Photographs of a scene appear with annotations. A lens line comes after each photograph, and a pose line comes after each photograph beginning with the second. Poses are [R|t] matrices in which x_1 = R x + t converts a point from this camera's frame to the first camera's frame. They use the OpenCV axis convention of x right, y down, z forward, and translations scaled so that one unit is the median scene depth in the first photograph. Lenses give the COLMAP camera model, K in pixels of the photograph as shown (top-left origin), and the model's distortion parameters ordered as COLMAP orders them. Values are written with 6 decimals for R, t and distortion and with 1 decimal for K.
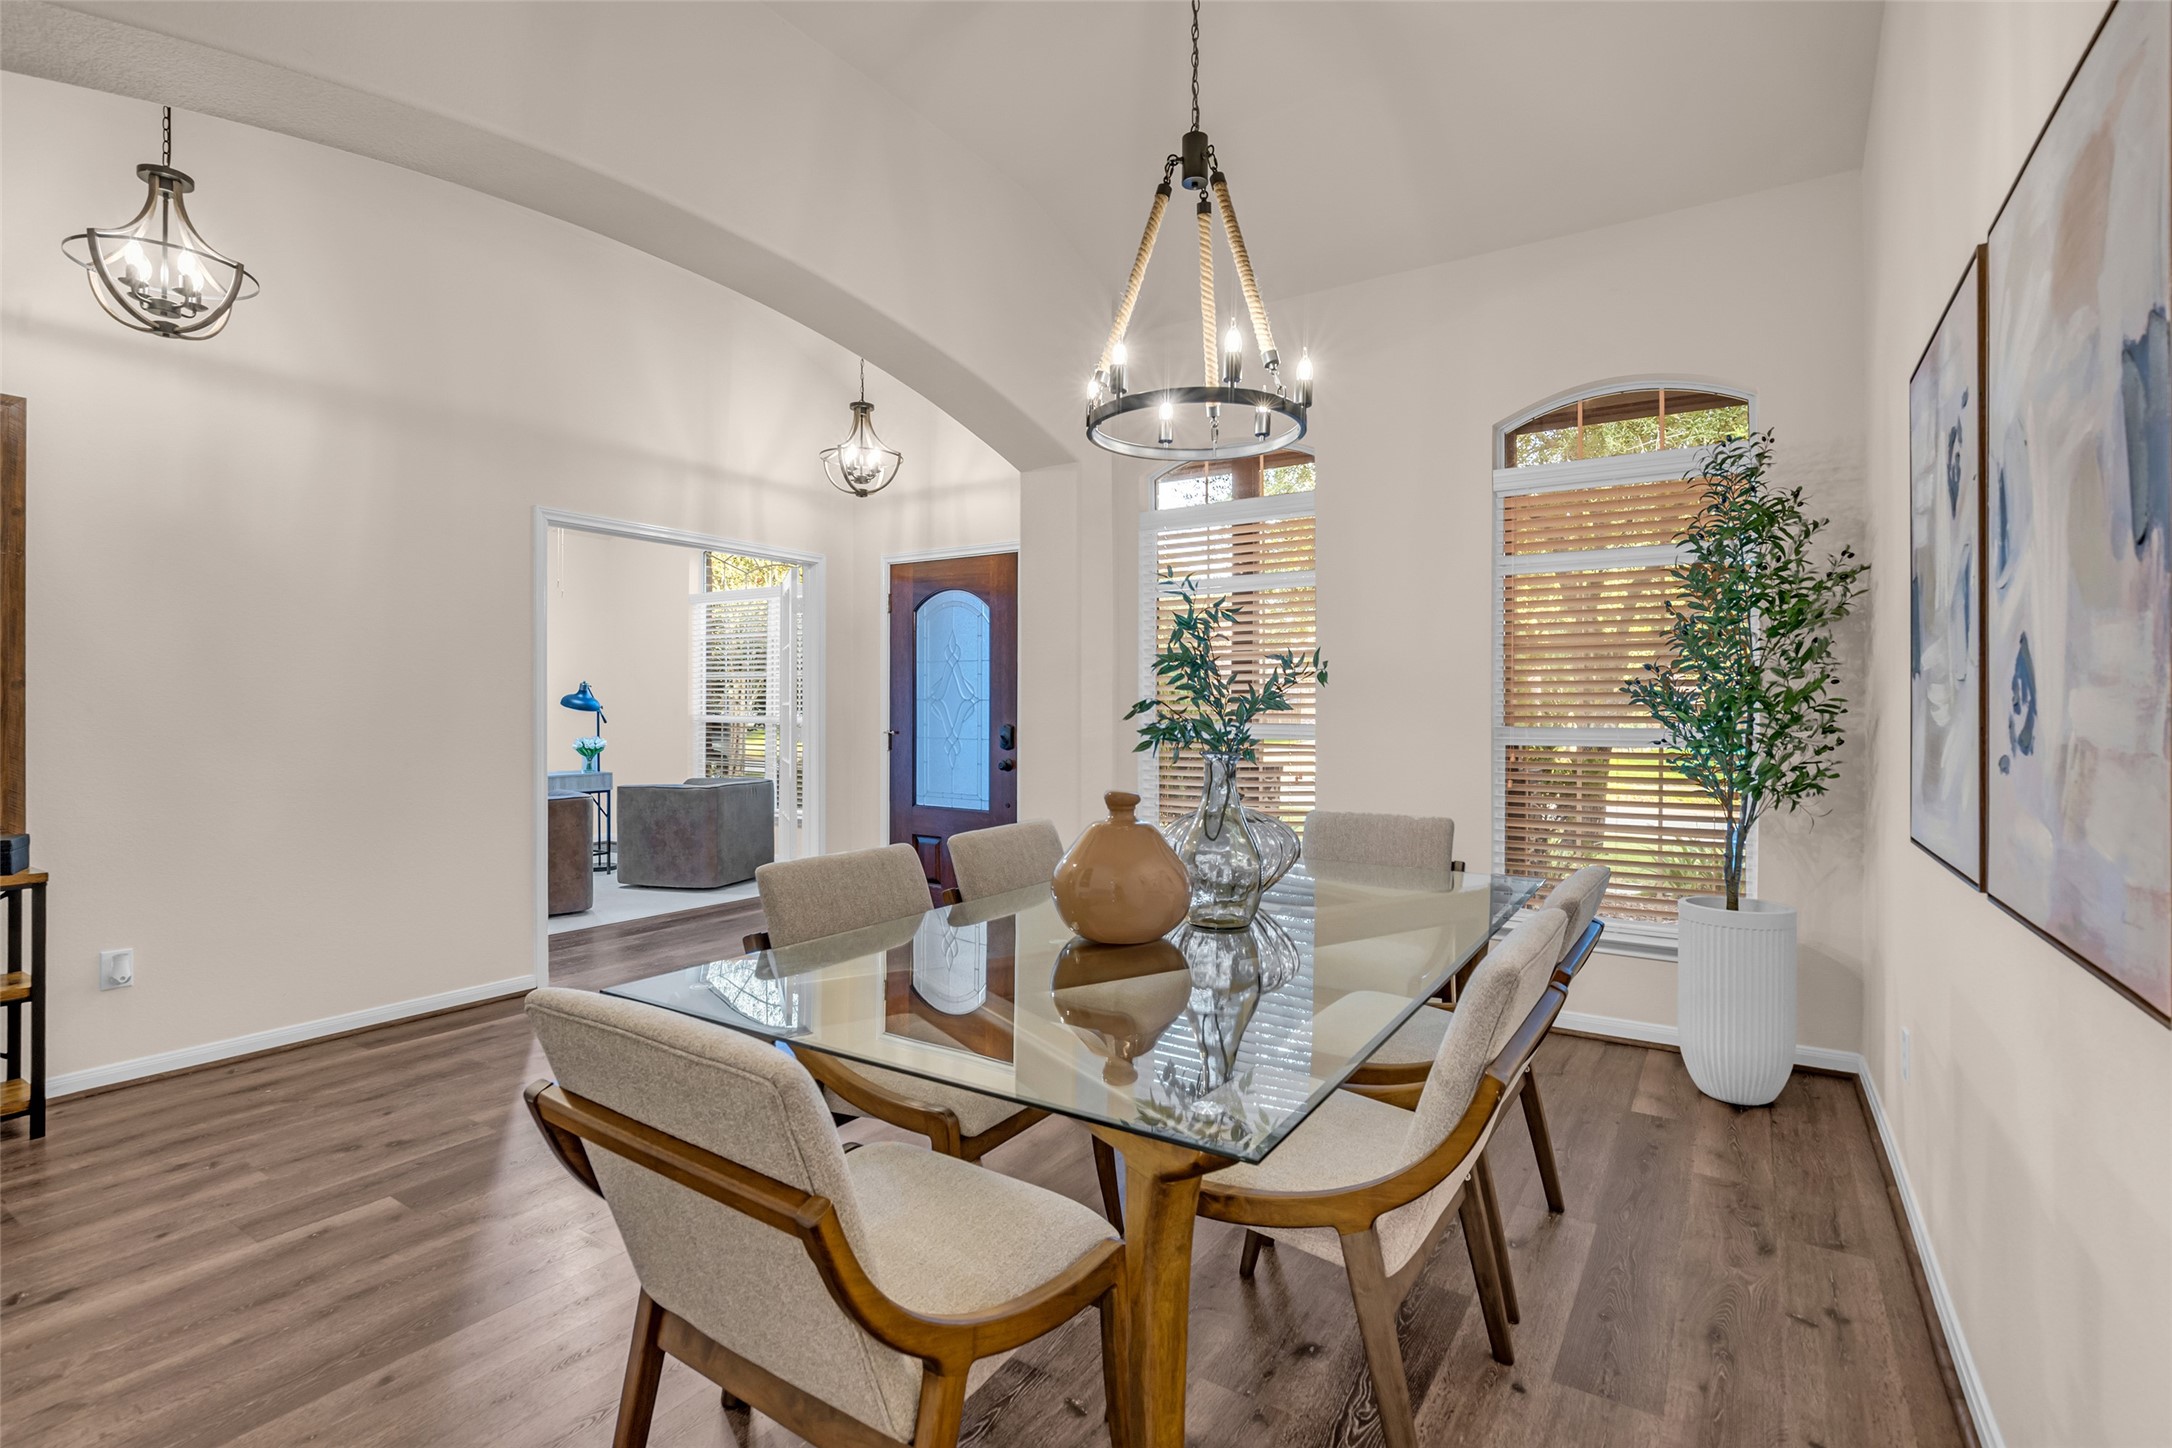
lens RADIAL K [[1001.3, 0, 1081.6], [0, 1001.3, 712.3], [0, 0, 1]] dist [-0.011032, -0.000202]
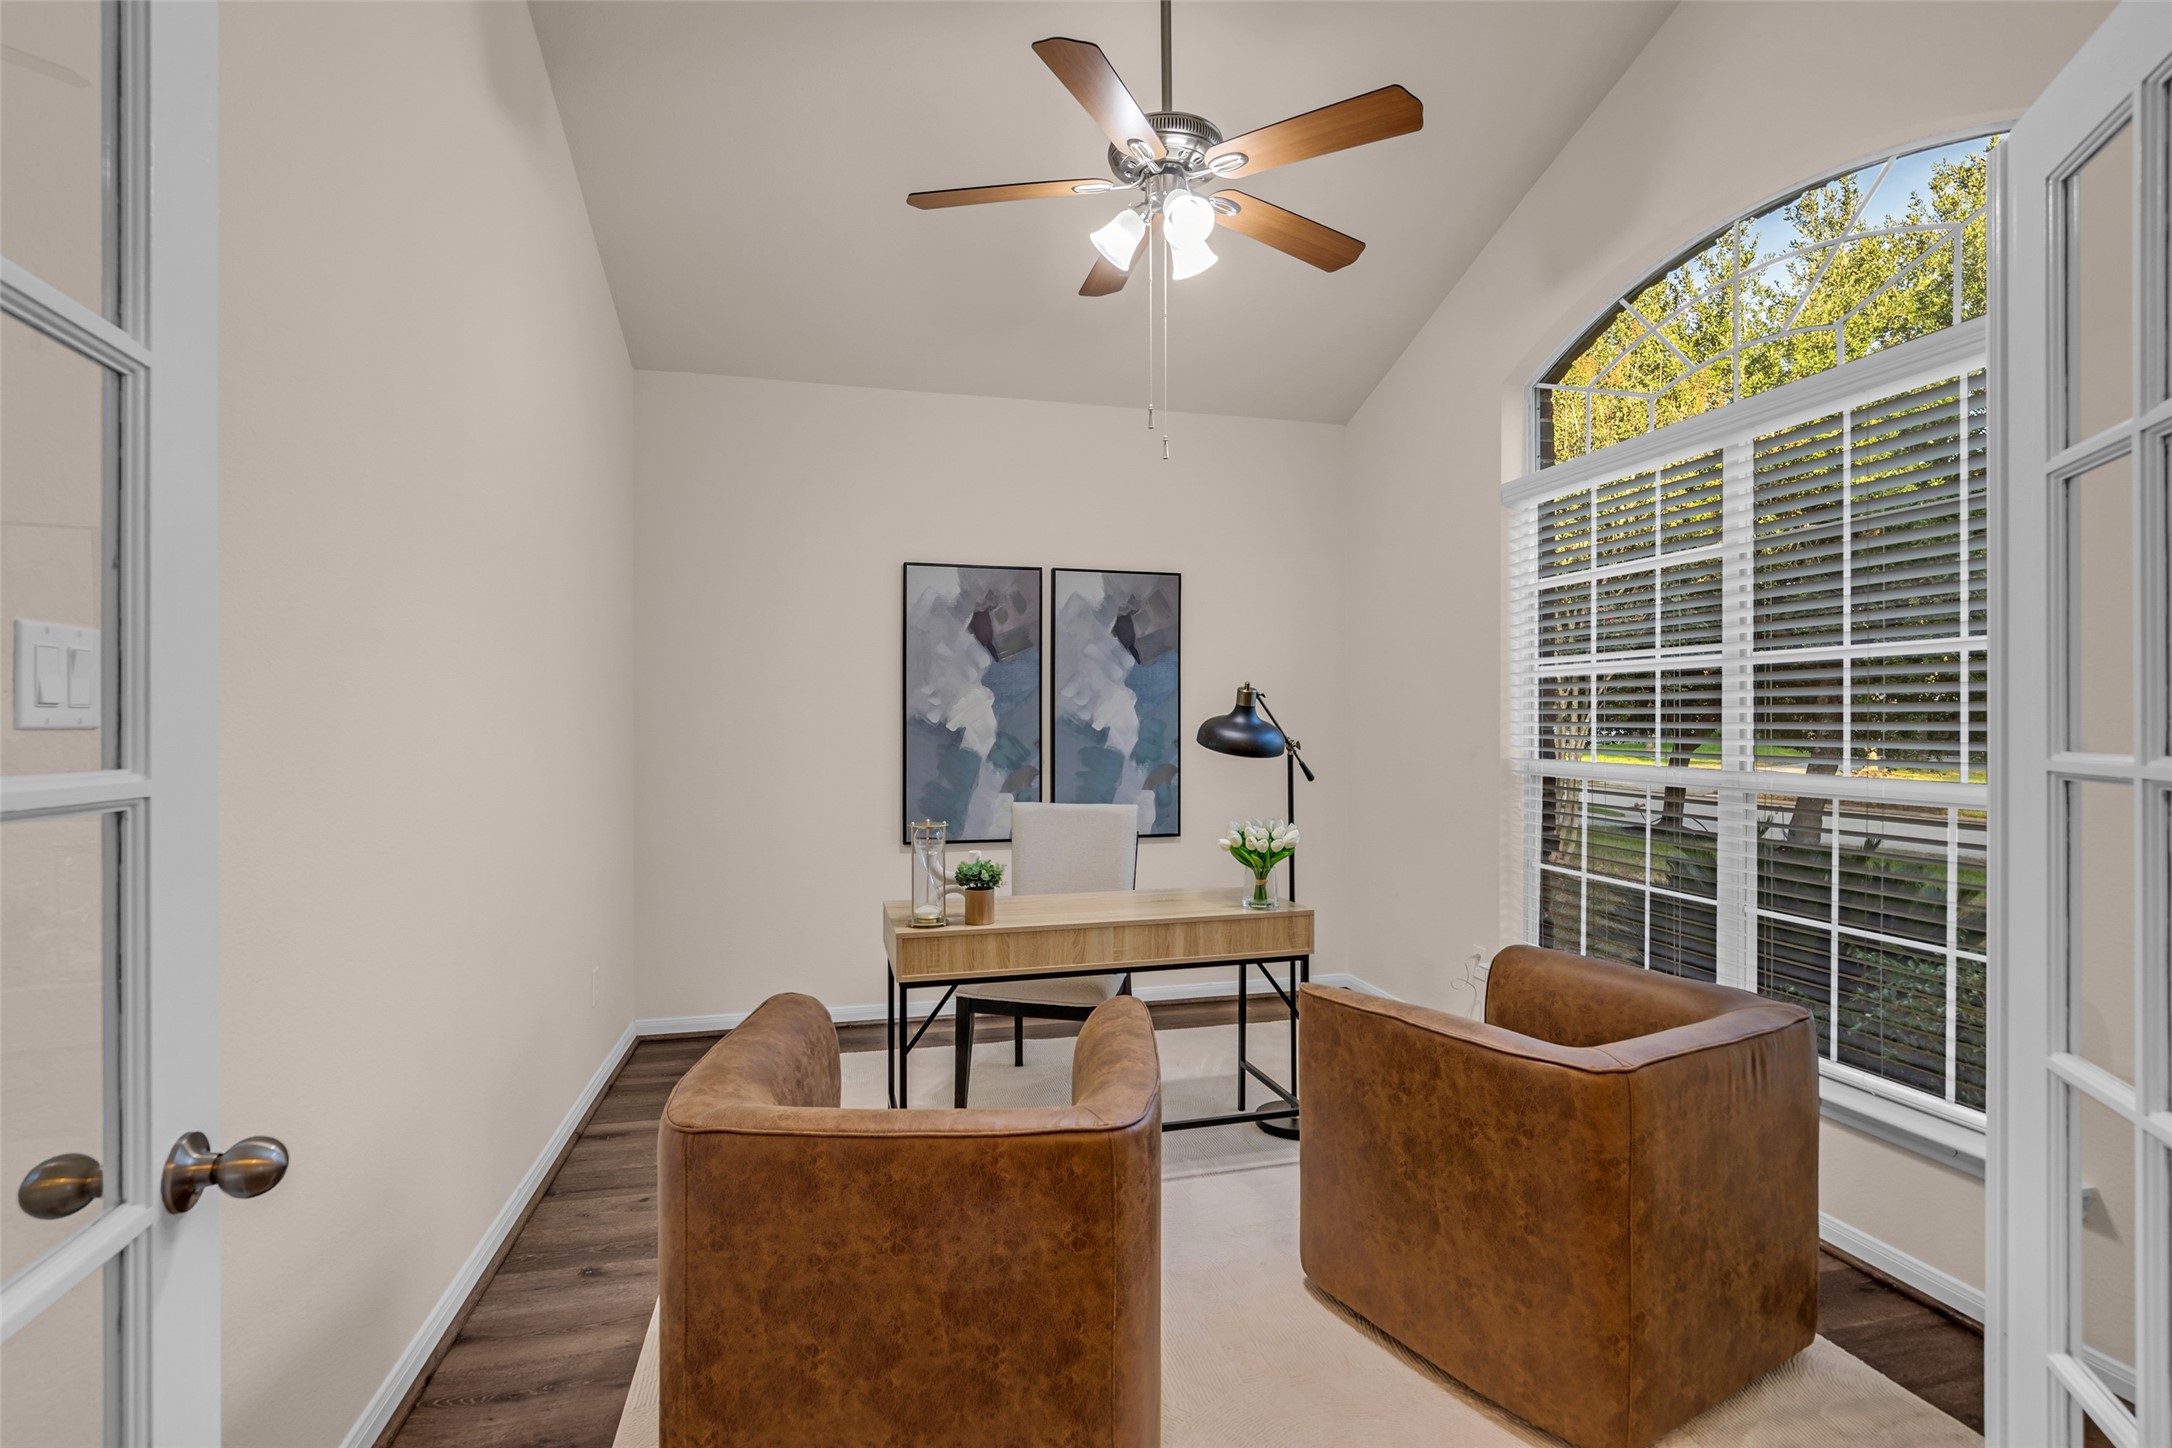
lens RADIAL K [[1001.3, 0, 1088.1], [0, 1001.3, 726.8], [0, 0, 1]] dist [-0.011032, -0.000202]
pose [[0.731062, -0.001591, -0.682309, -0.252031], [-0.001600, 0.999991, -0.004047, -0.011012], [0.682309, 0.004050, 0.731052, 0.620363]]
